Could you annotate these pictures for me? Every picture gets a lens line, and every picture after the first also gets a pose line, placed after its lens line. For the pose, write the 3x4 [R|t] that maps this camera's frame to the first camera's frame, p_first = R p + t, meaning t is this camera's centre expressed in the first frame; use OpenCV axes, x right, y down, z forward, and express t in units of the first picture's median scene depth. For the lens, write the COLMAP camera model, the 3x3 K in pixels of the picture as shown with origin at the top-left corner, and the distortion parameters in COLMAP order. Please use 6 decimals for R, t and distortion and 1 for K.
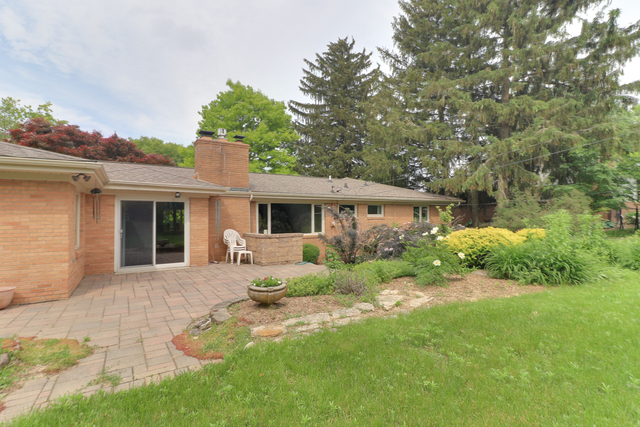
lens RADIAL K [[308.2, 0, 320.0], [0, 308.2, 213.5], [0, 0, 1]] dist [-0.003895, -0.000699]
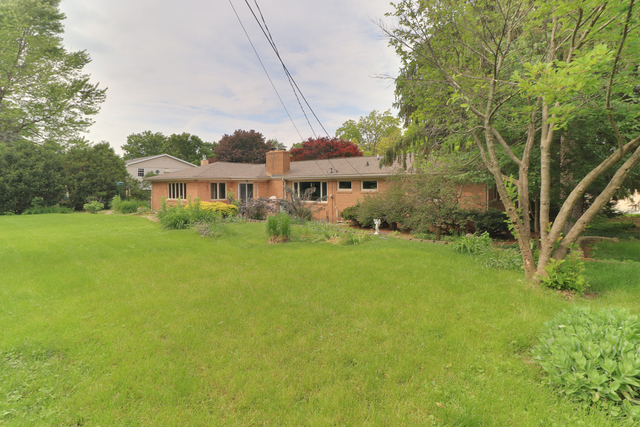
lens RADIAL K [[308.2, 0, 320.0], [0, 308.2, 213.5], [0, 0, 1]] dist [-0.003895, -0.000699]
pose [[0.249403, 0.104257, -0.962771, 1.734659], [0.019719, 0.993435, 0.112685, -0.055601], [0.968199, -0.047089, 0.245709, 0.785968]]
